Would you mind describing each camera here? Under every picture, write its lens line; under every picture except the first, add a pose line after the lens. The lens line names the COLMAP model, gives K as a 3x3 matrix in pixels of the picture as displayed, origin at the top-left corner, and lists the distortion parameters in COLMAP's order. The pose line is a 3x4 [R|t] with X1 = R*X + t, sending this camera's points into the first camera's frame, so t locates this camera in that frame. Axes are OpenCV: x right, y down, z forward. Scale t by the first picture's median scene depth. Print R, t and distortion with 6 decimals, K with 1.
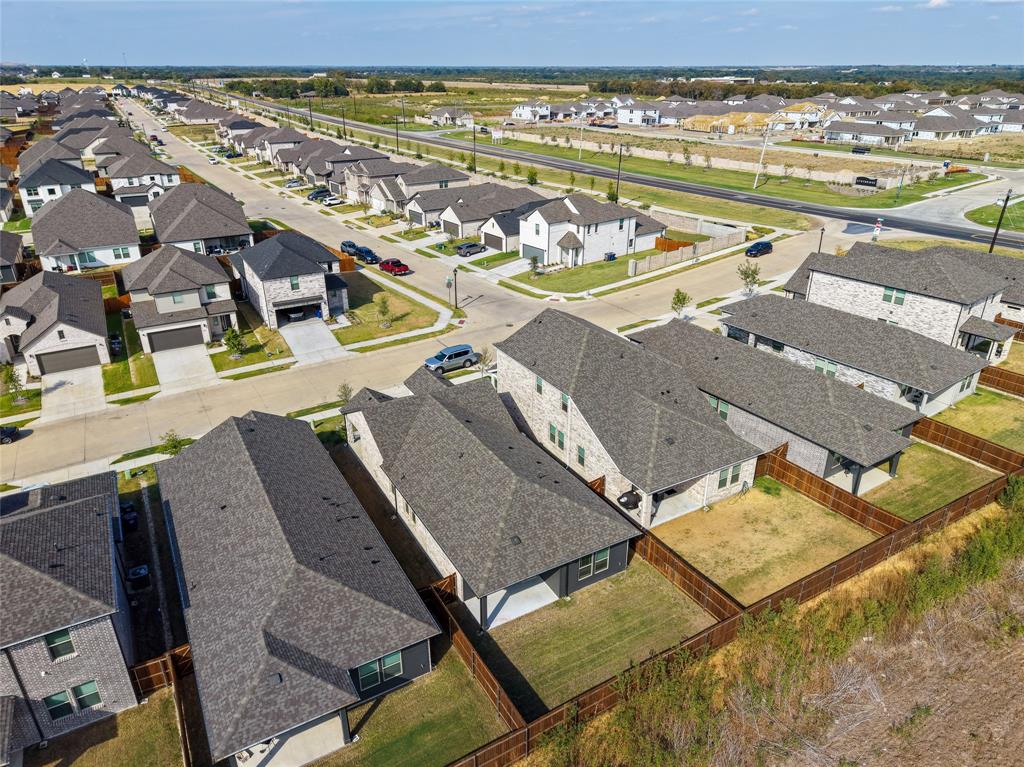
lens RADIAL K [[685.3, 0, 515.4], [0, 685.3, 382.8], [0, 0, 1]] dist [0.011173, -0.010707]
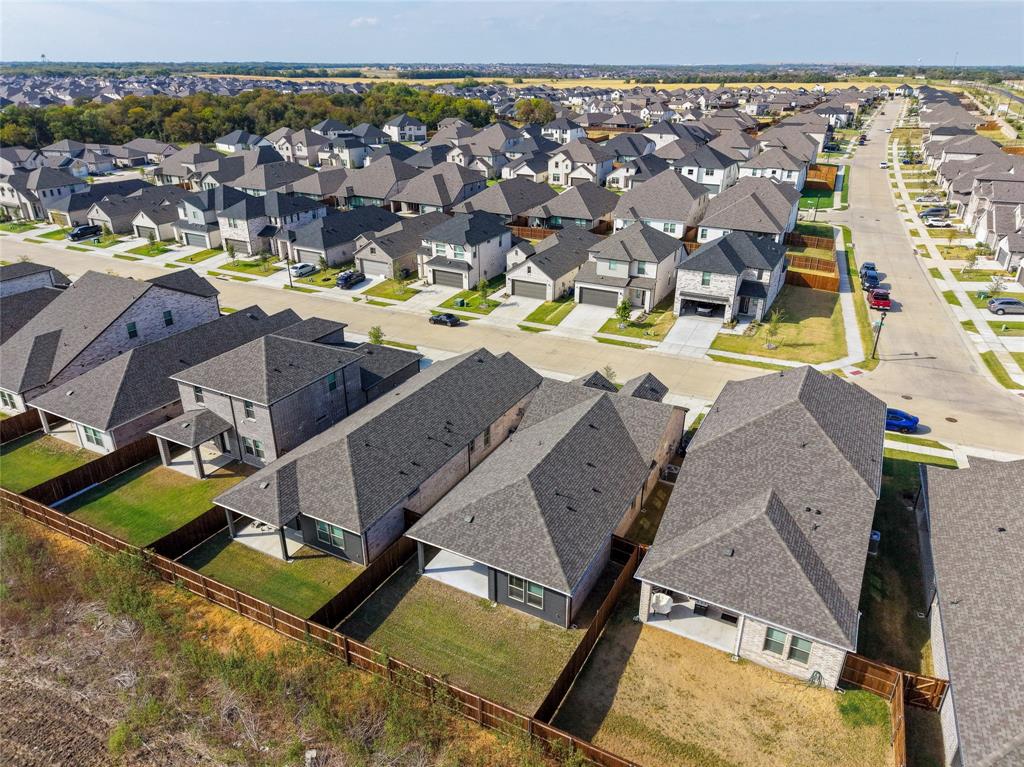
lens RADIAL K [[685.3, 0, 511.0], [0, 685.3, 384.4], [0, 0, 1]] dist [0.011173, -0.010707]
pose [[0.517891, 0.356657, -0.777550, 0.375719], [-0.354877, 0.916612, 0.184076, -0.085127], [0.778364, 0.180603, 0.601275, 0.183383]]
